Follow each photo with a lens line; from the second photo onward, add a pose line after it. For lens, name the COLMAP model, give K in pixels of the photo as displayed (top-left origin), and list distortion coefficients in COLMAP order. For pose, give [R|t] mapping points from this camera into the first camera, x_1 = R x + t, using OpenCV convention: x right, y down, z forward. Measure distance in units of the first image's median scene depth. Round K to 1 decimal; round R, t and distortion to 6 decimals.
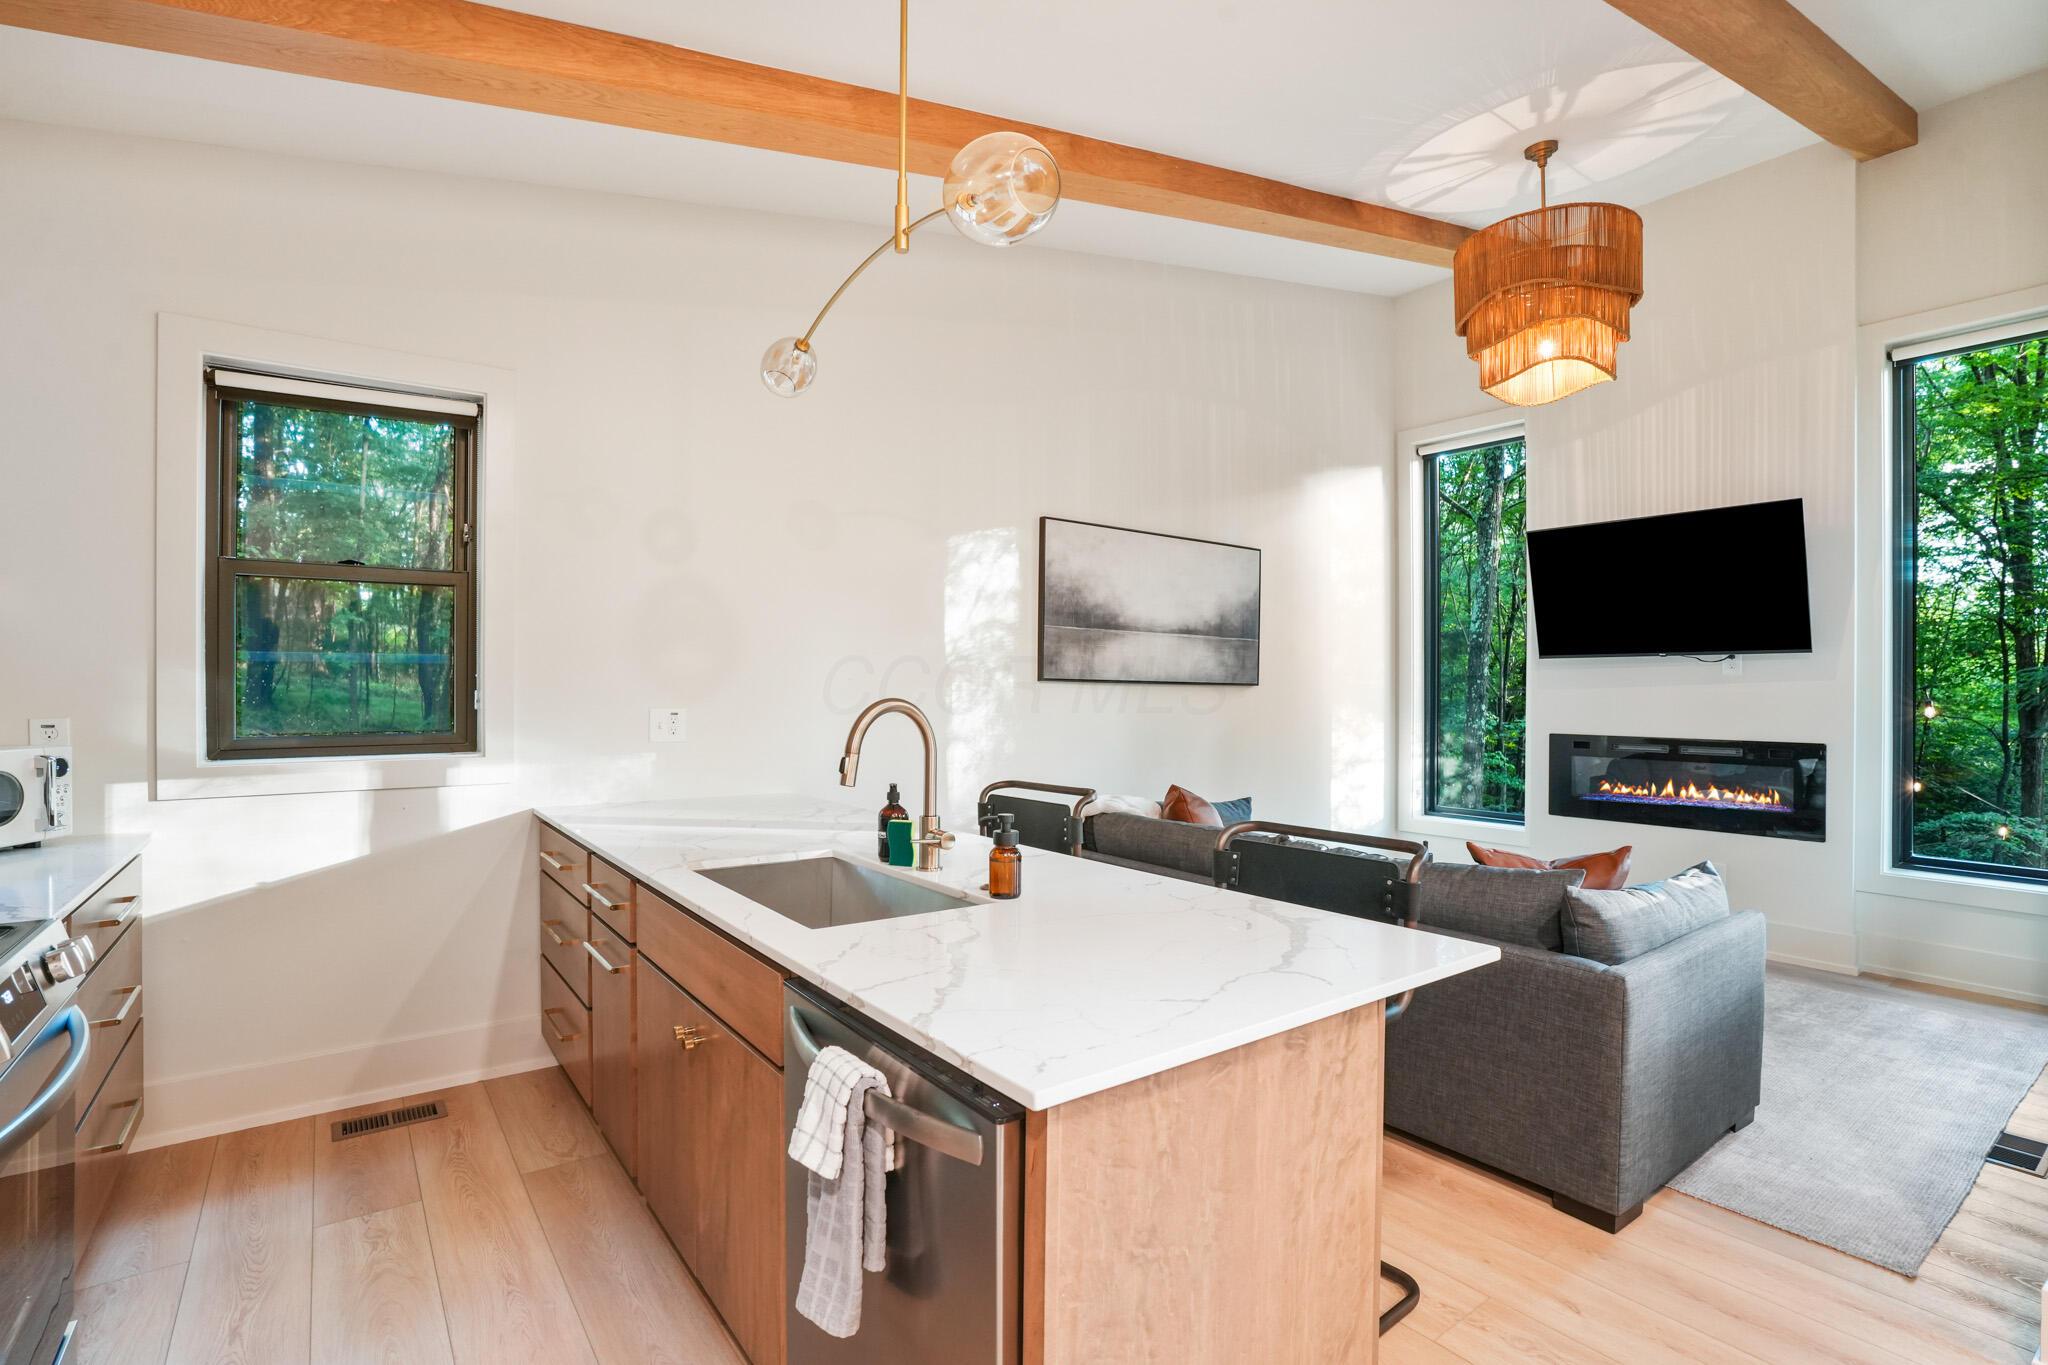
lens RADIAL K [[972.0, 0, 992.5], [0, 972.0, 691.6], [0, 0, 1]] dist [0.001445, 0.000113]
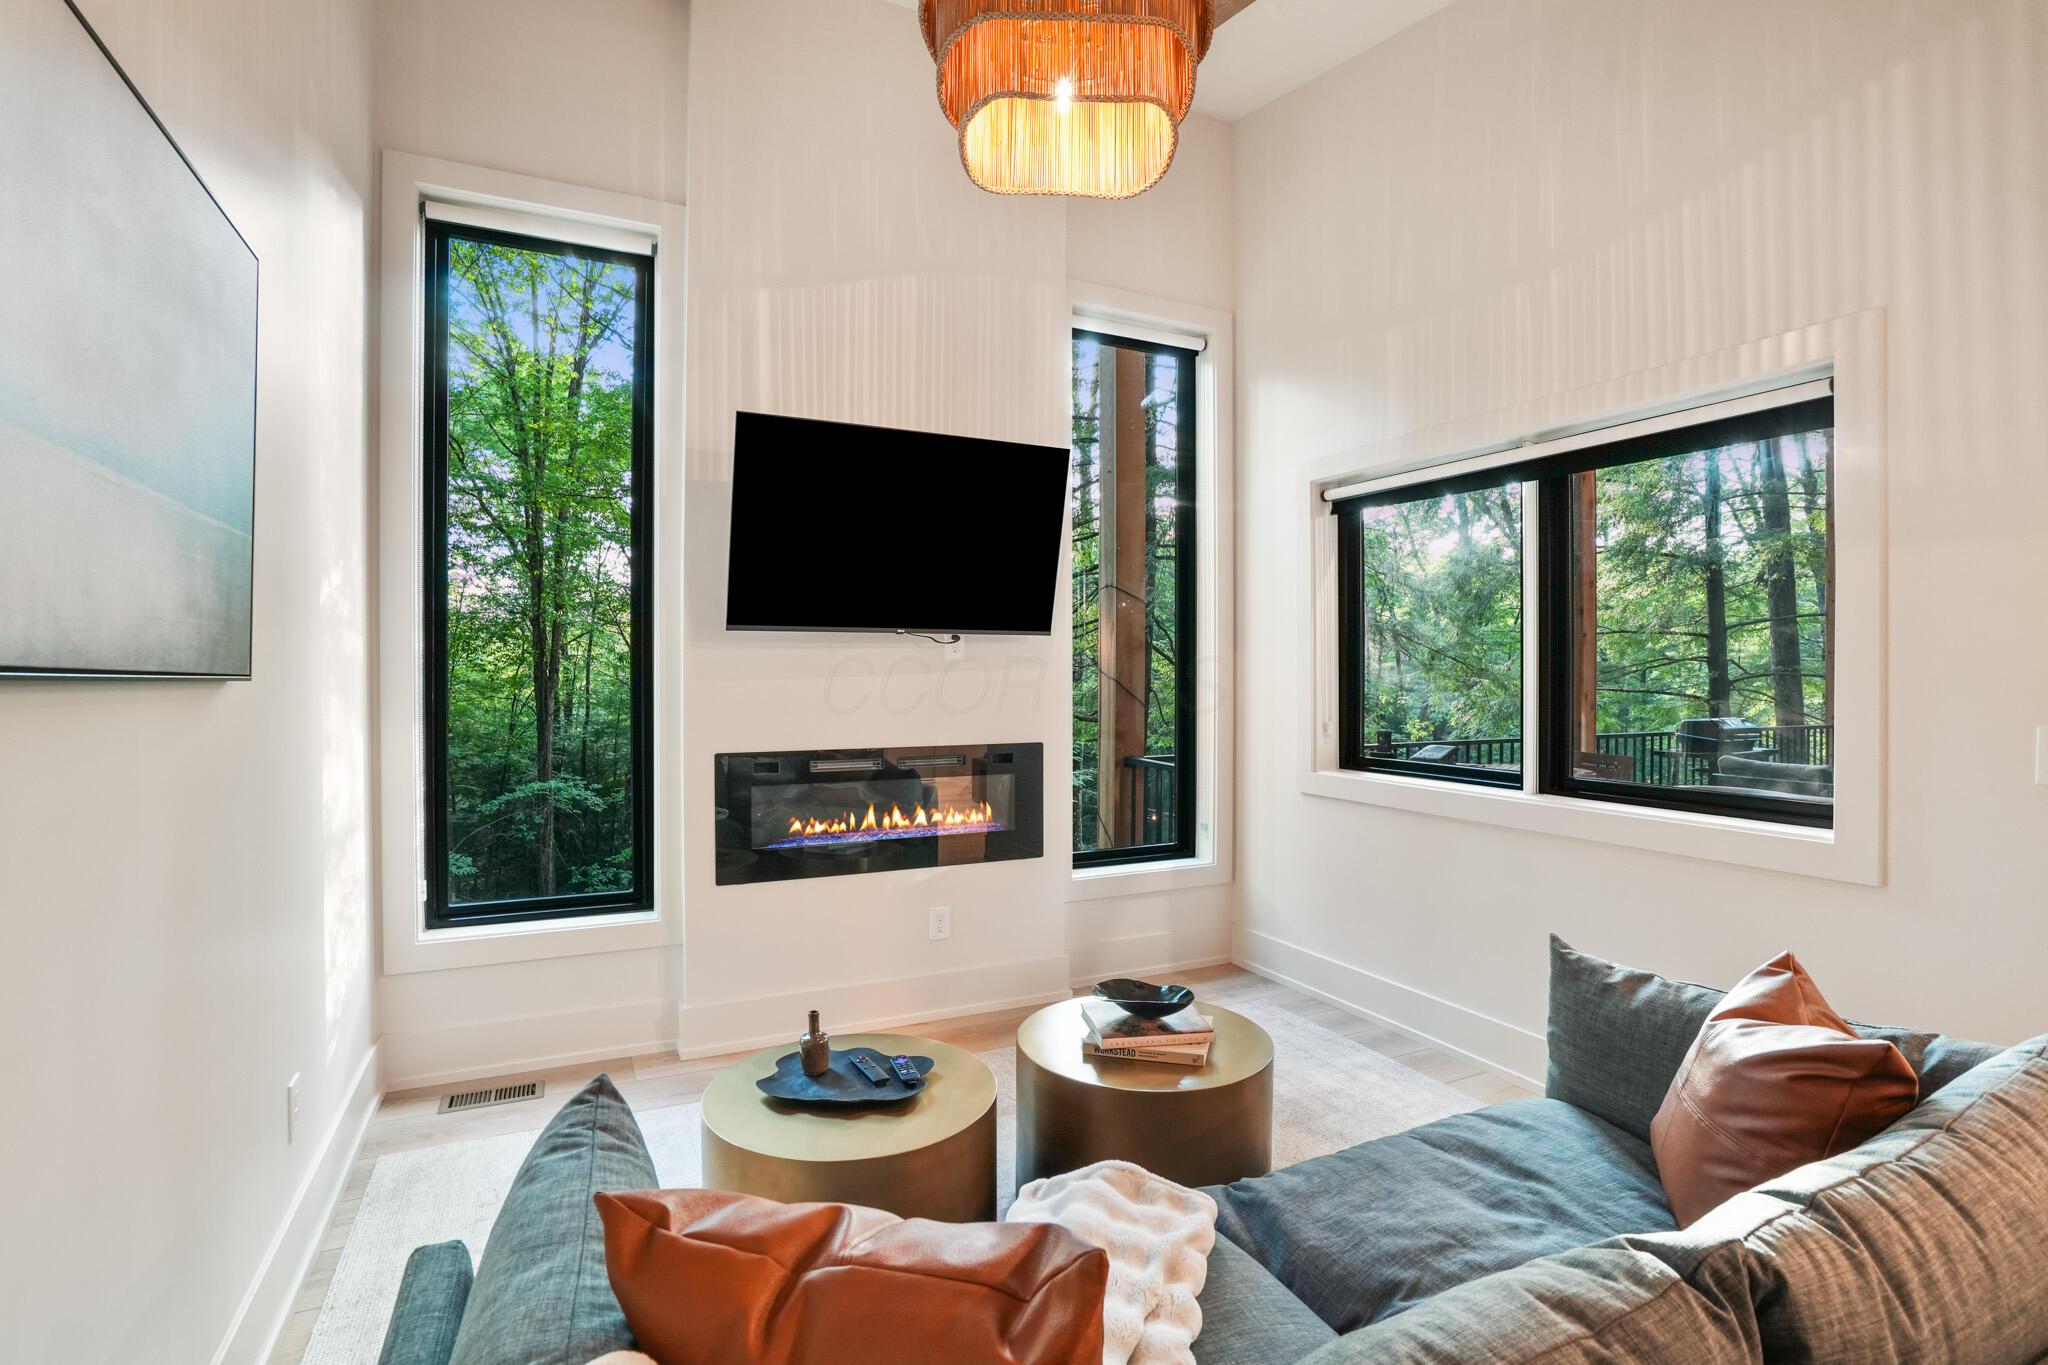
lens RADIAL K [[981.9, 0, 1024.0], [0, 981.9, 682.5], [0, 0, 1]] dist [-0.021550, 0.000833]
pose [[0.222606, -0.013907, 0.974809, 0.012966], [0.001515, 0.999902, 0.013919, -0.010486], [-0.974907, -0.001622, 0.222606, 0.736485]]
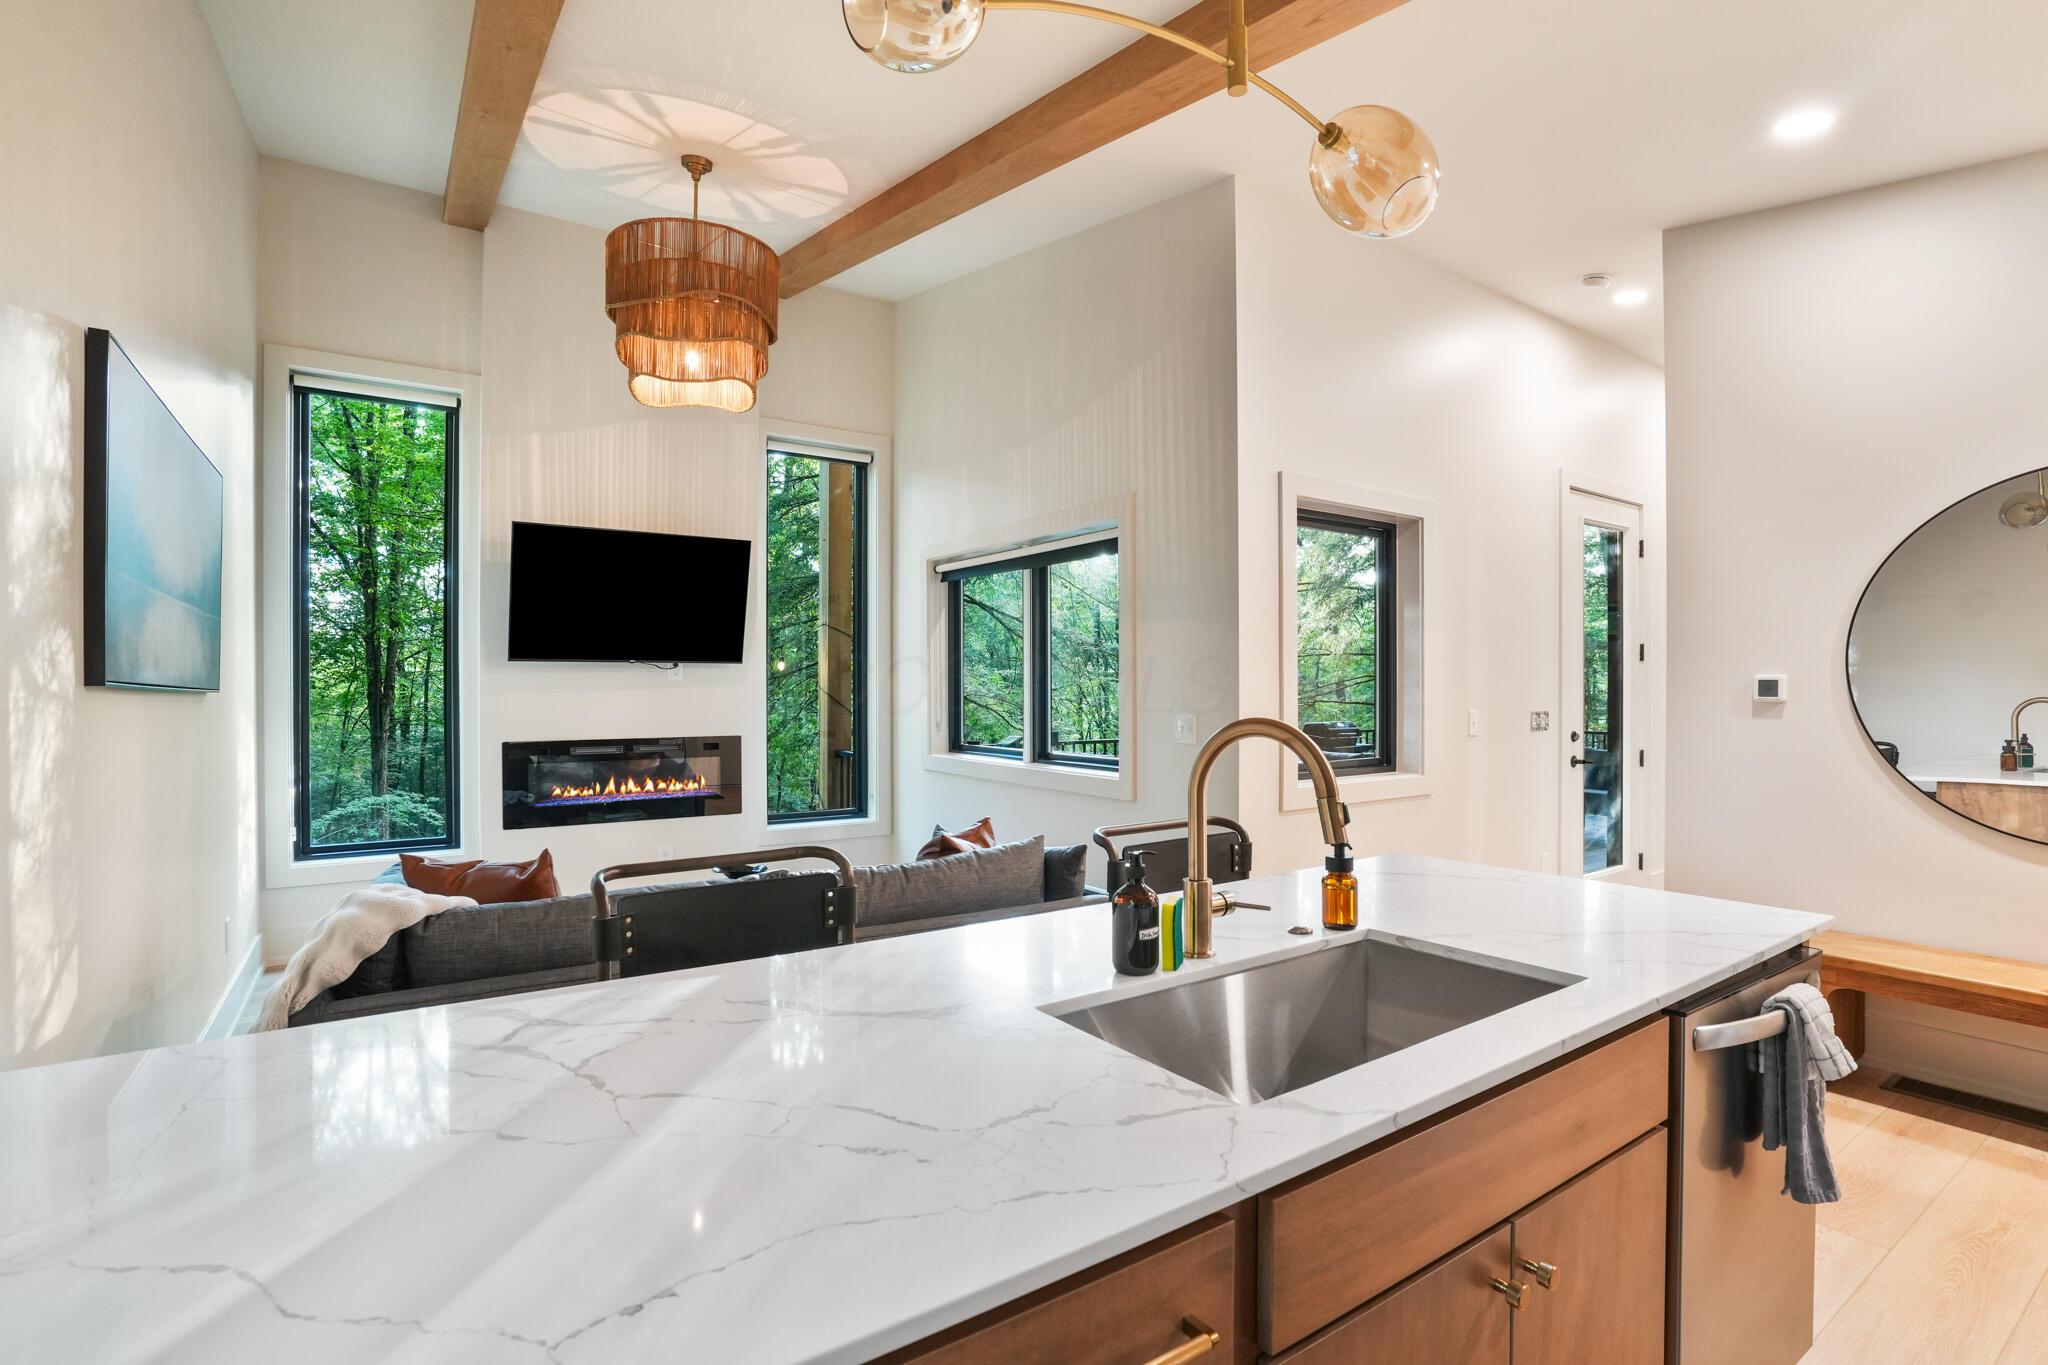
lens RADIAL K [[972.0, 0, 992.5], [0, 972.0, 691.6], [0, 0, 1]] dist [0.001445, 0.000113]
pose [[0.117593, -0.007955, 0.993030, -0.327739], [0.003736, 0.999964, 0.007568, -0.011390], [-0.993055, 0.002820, 0.117619, 0.462759]]
